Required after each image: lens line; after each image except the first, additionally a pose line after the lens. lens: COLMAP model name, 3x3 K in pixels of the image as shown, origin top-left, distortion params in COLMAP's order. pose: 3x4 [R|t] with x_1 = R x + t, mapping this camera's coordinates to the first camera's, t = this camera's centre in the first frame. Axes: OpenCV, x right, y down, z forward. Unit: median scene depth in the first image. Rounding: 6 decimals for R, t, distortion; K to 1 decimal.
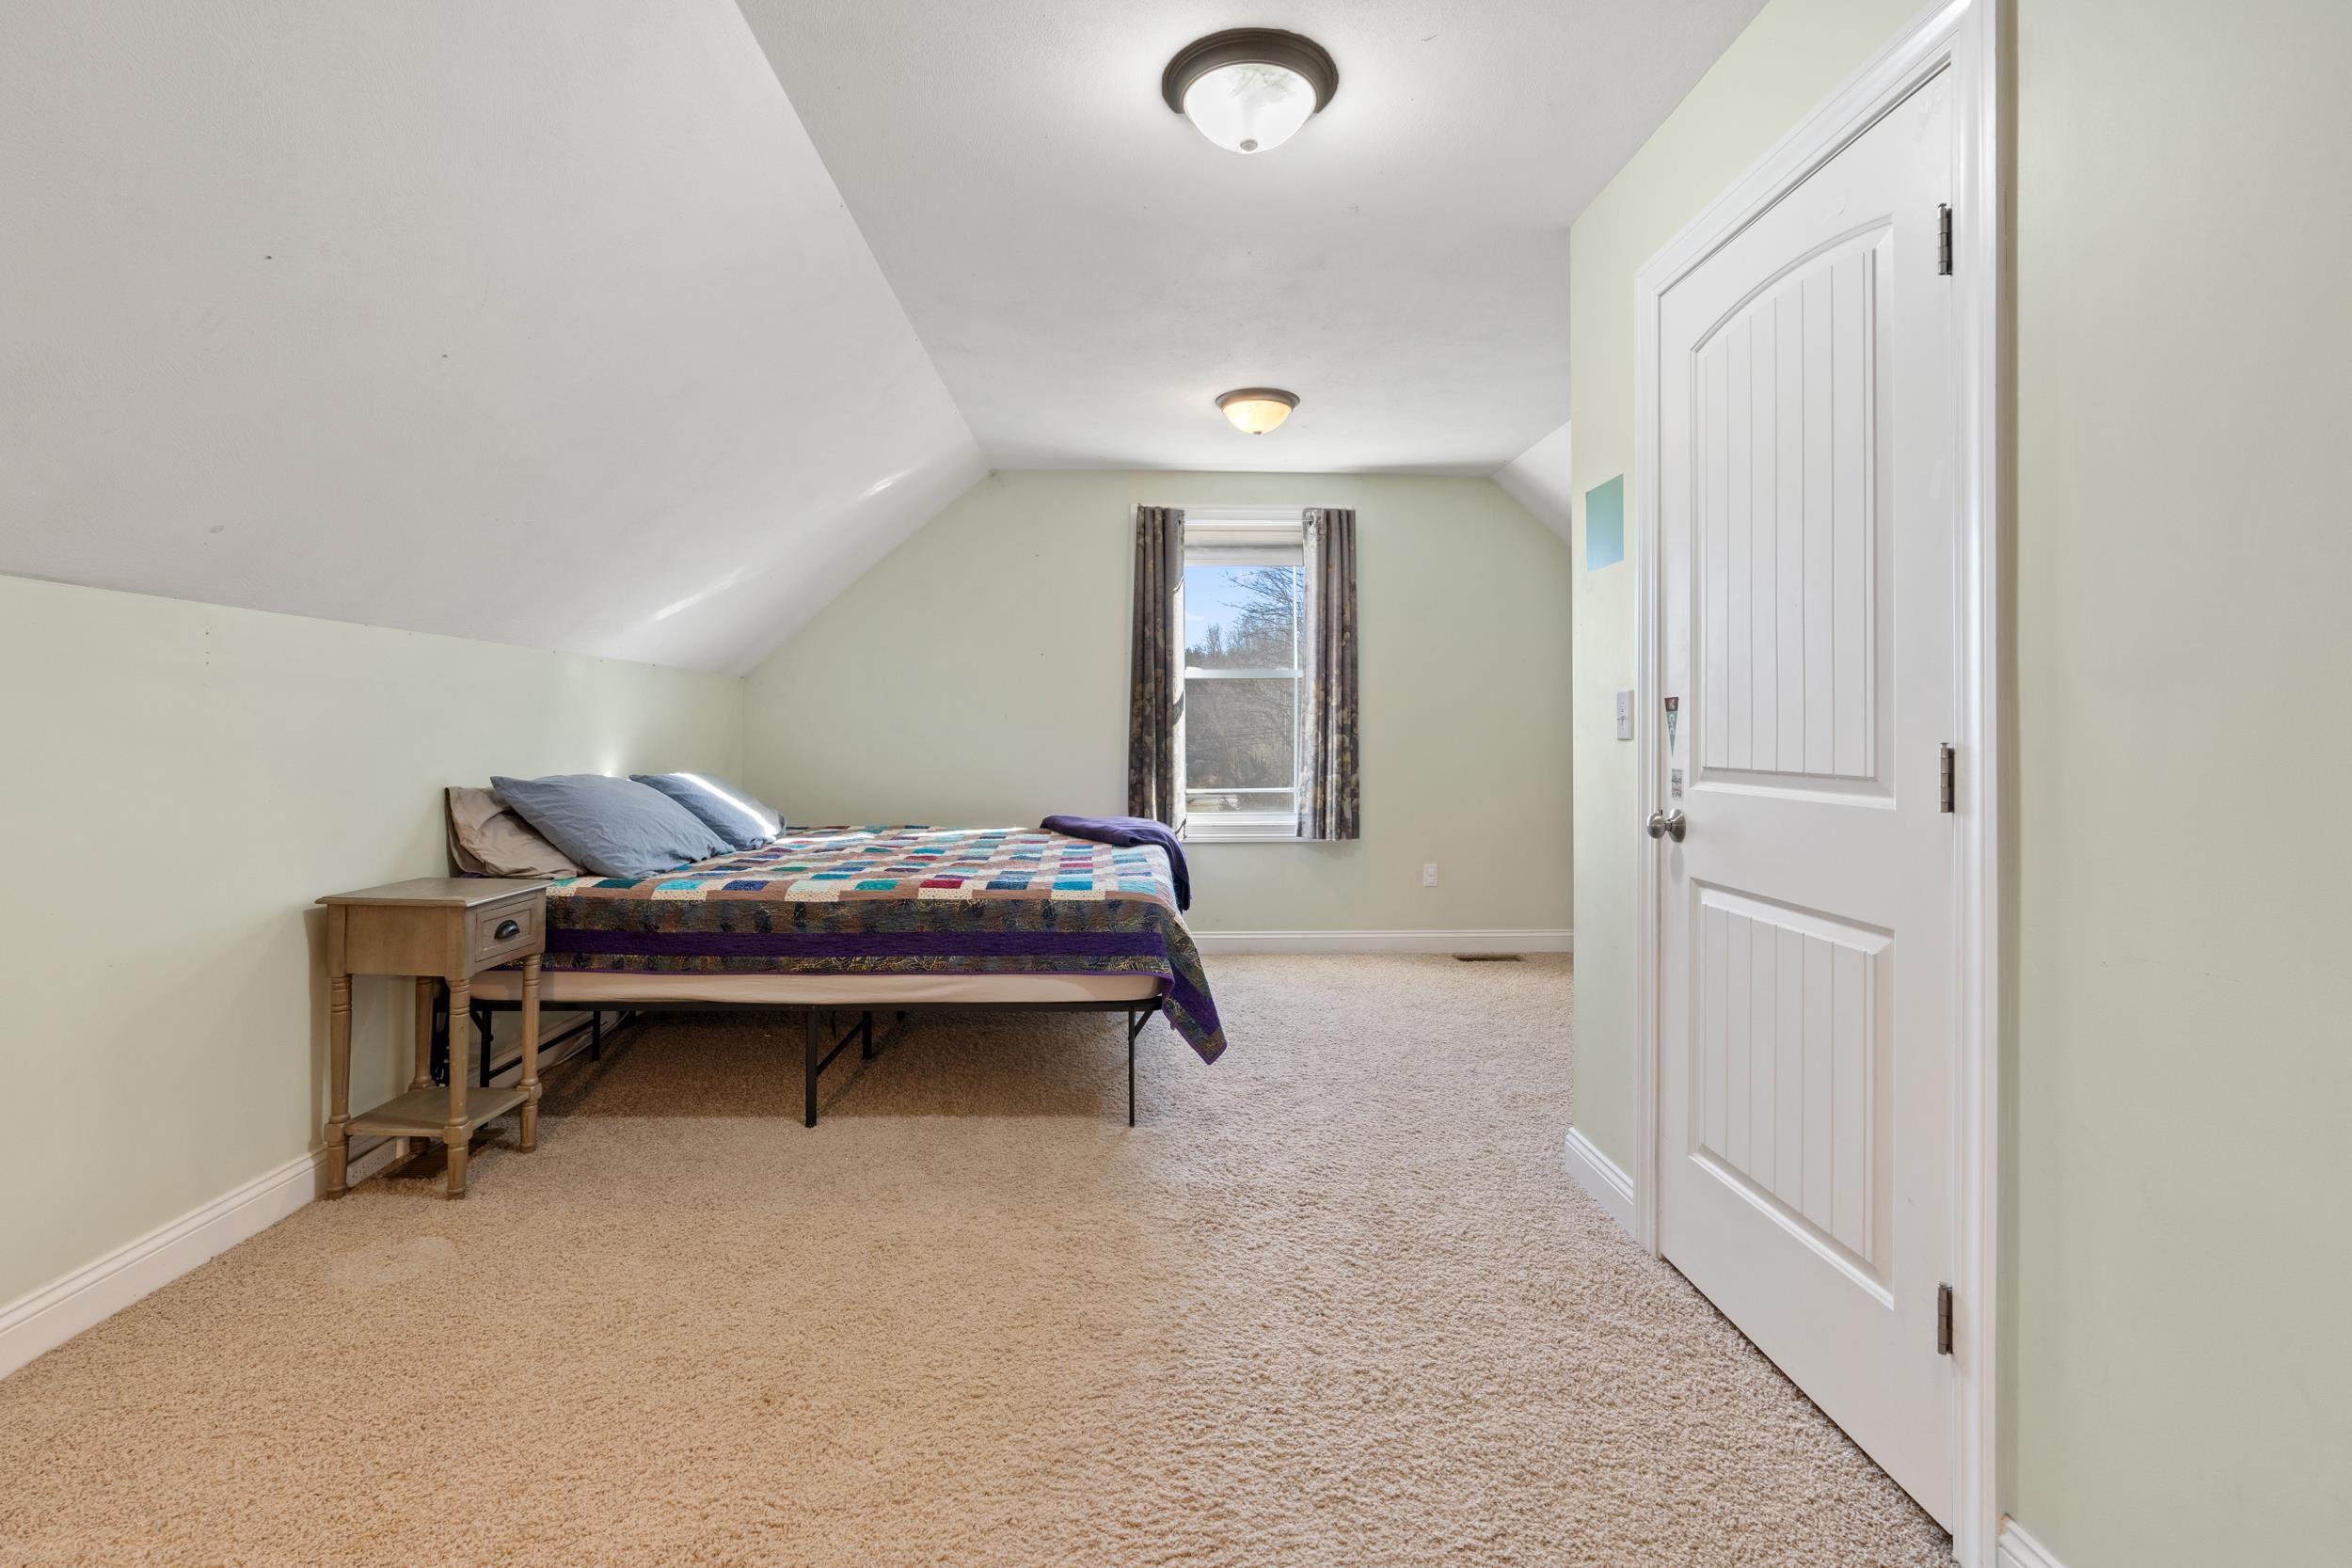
lens RADIAL K [[1074.5, 0, 1174.9], [0, 1074.5, 734.8], [0, 0, 1]] dist [-0.007414, 0.002614]
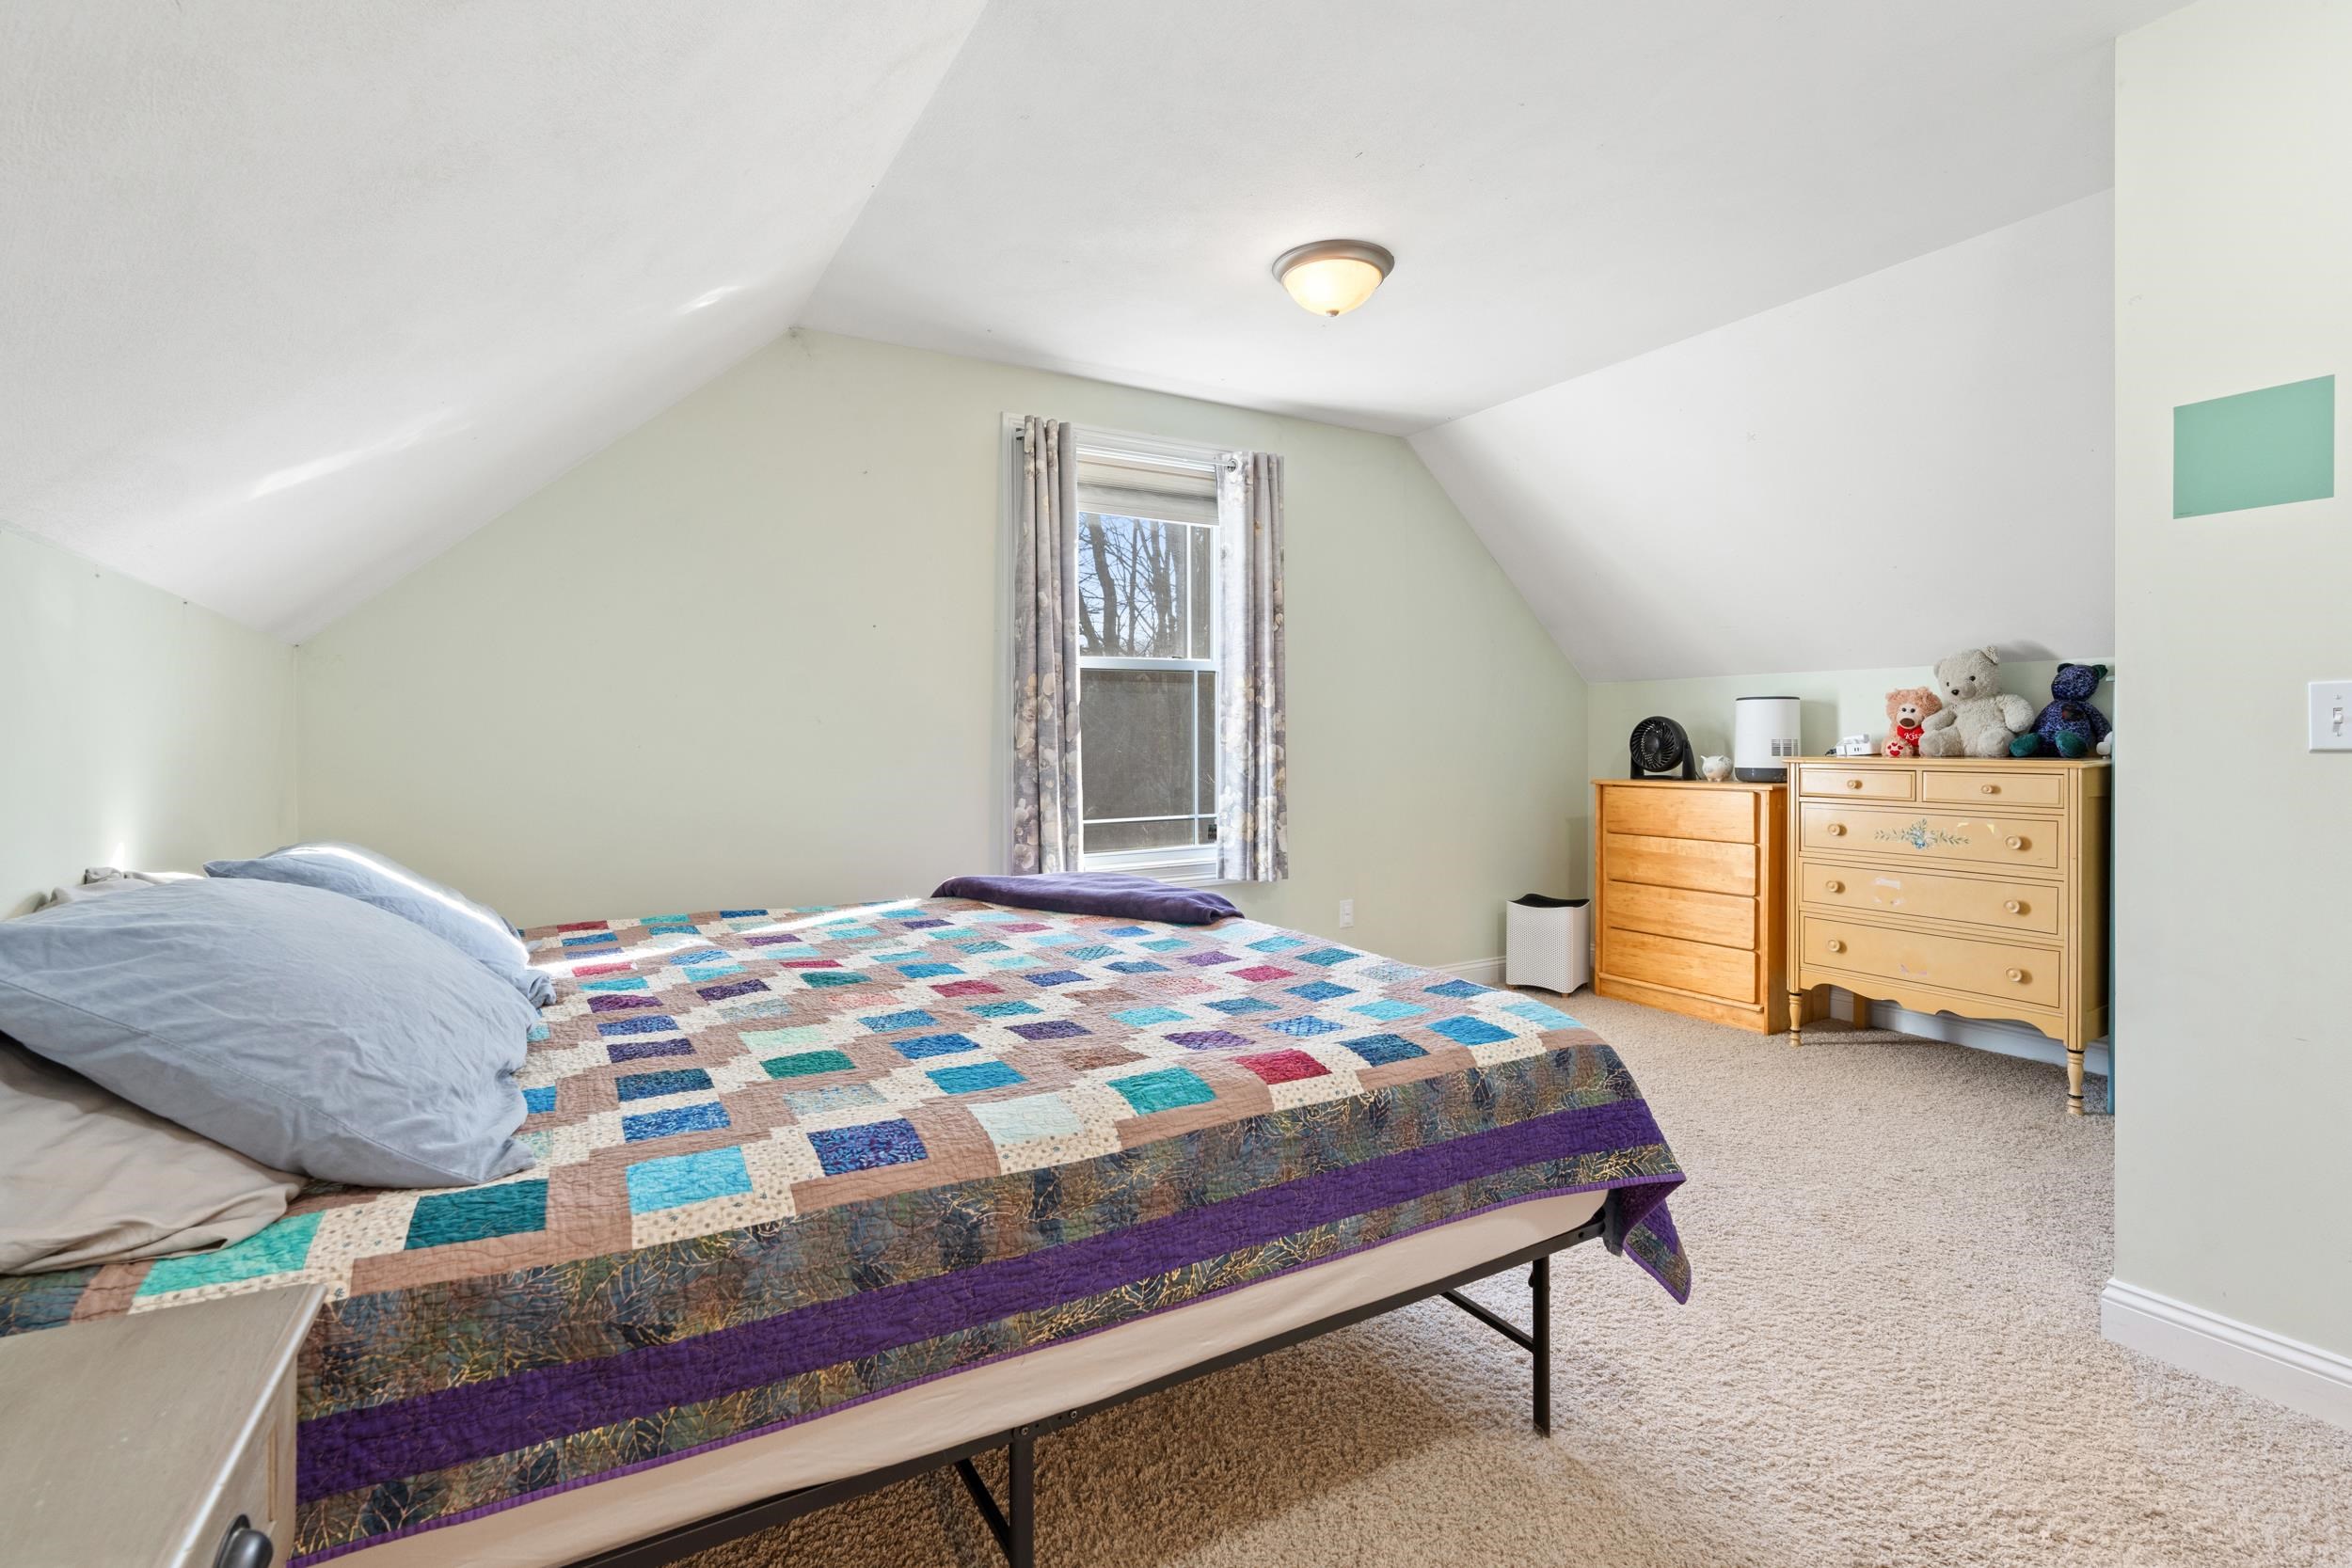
lens RADIAL K [[1074.5, 0, 1177.2], [0, 1074.5, 760.2], [0, 0, 1]] dist [-0.007414, 0.002614]
pose [[0.883180, -0.019494, 0.468629, -0.352486], [0.012717, 0.999764, 0.017623, -0.004554], [-0.468862, -0.009604, 0.883219, 0.442714]]
